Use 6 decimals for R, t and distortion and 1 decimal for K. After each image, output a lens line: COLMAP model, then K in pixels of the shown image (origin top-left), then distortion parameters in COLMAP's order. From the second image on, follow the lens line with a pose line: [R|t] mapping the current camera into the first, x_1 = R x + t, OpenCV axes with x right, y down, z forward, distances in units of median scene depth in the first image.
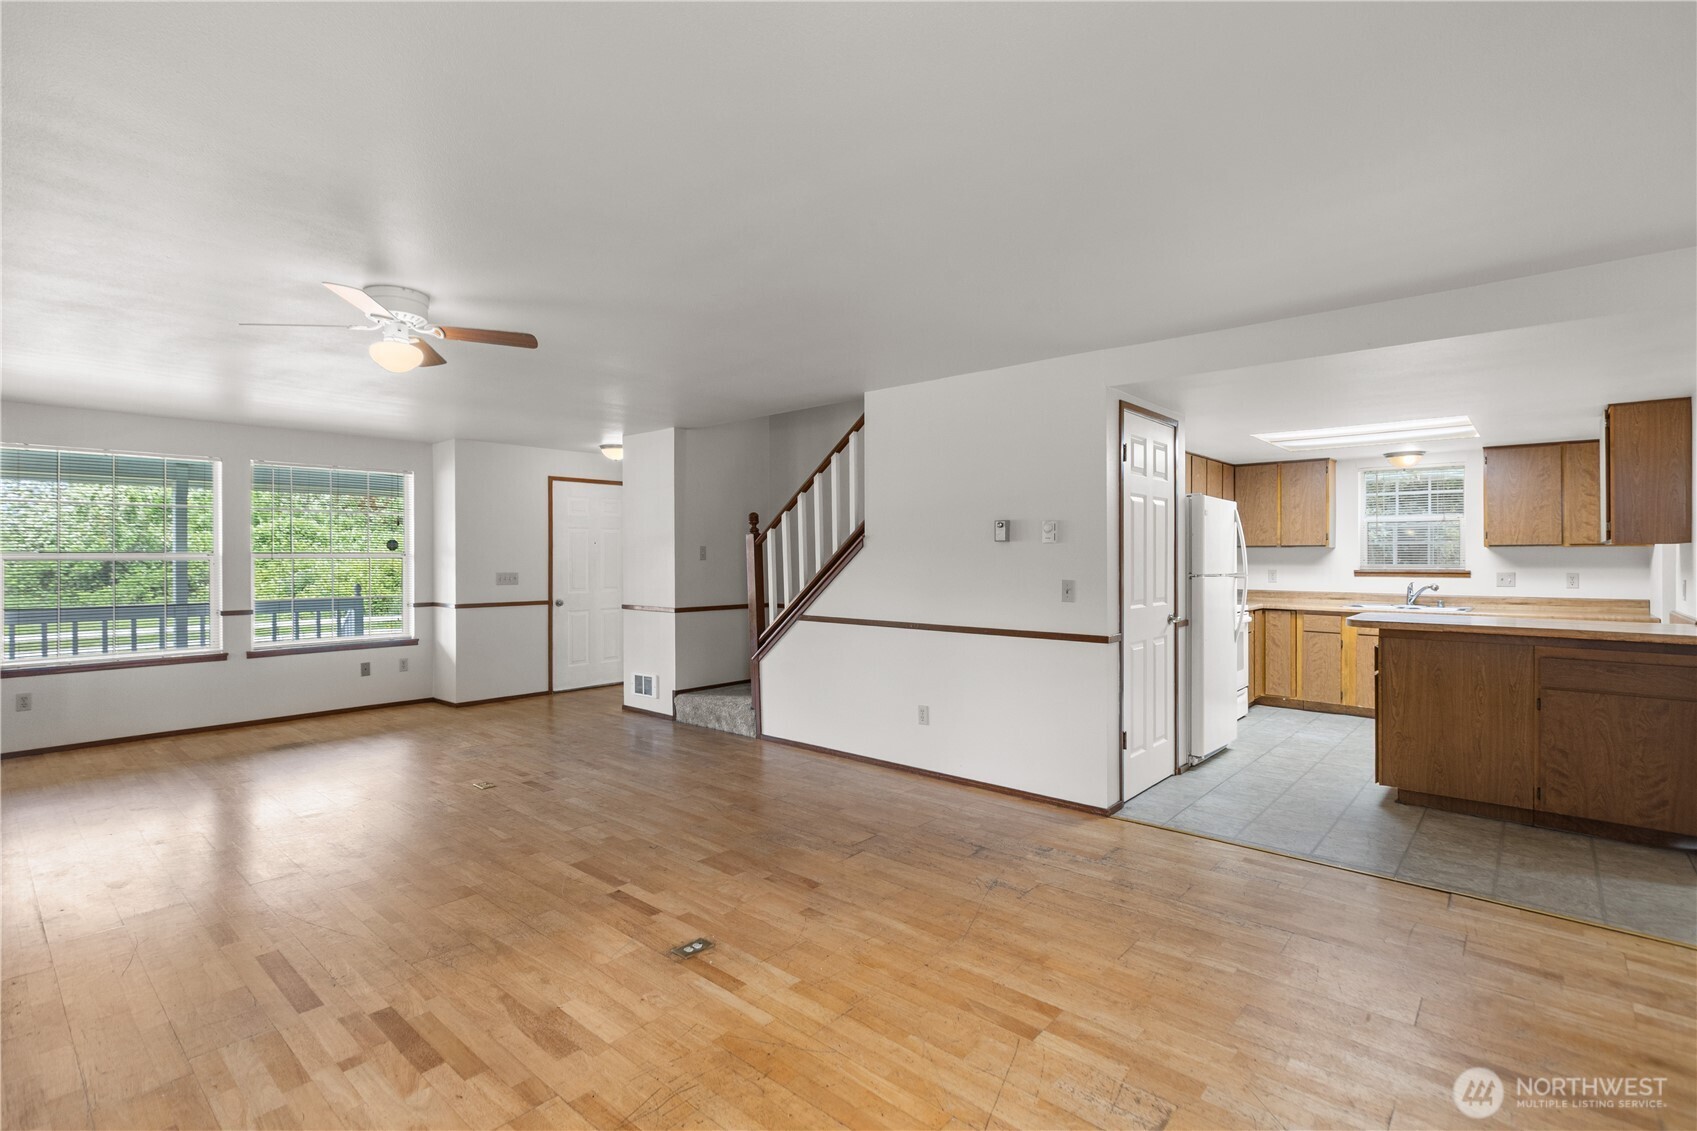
lens RADIAL K [[795.5, 0, 842.2], [0, 795.5, 557.9], [0, 0, 1]] dist [0.003615, -0.001558]
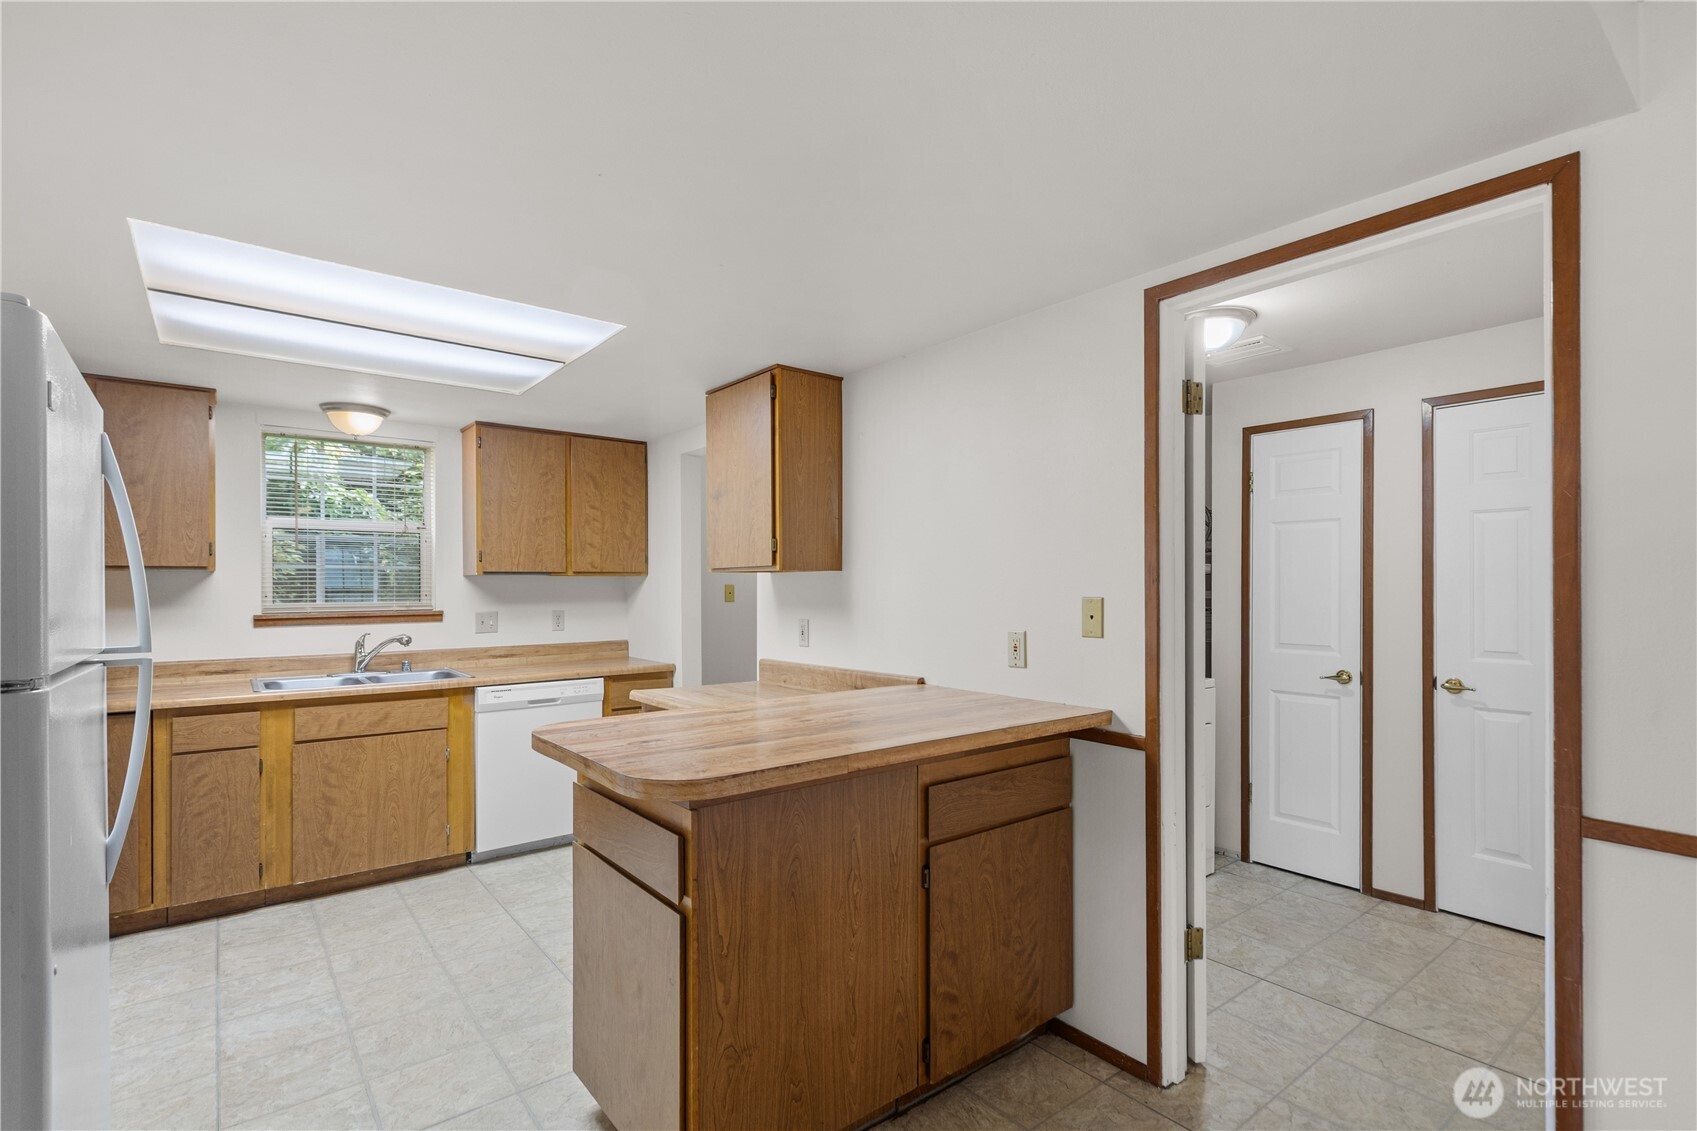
lens RADIAL K [[795.5, 0, 844.3], [0, 795.5, 583.7], [0, 0, 1]] dist [0.003615, -0.001558]
pose [[0.182557, 0.002534, 0.983192, 0.364092], [0.003339, 0.999989, -0.003198, -0.005019], [-0.983190, 0.003867, 0.182546, 0.971512]]
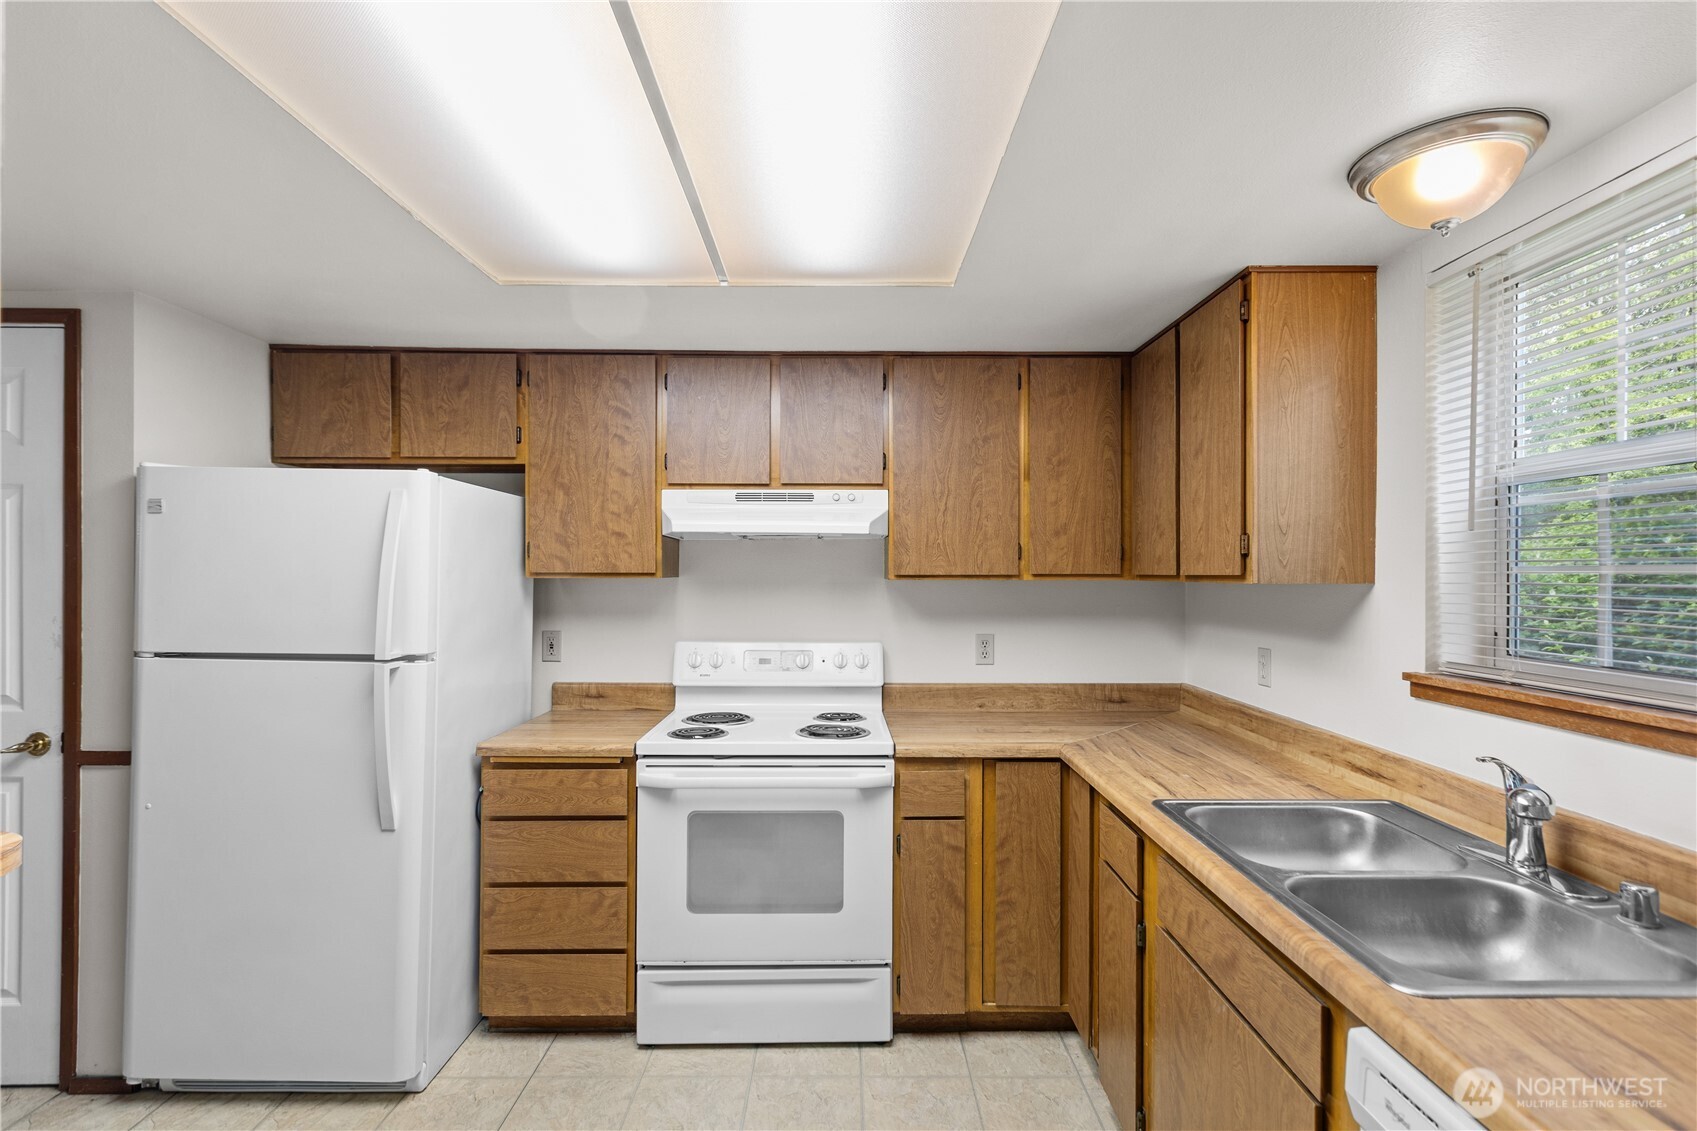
lens RADIAL K [[795.5, 0, 850.8], [0, 795.5, 572.4], [0, 0, 1]] dist [0.003615, -0.001558]
pose [[0.670096, 0.003051, -0.742268, 1.339426], [-0.001301, 0.999995, 0.002935, -0.033521], [0.742273, -0.001001, 0.670097, 1.302797]]
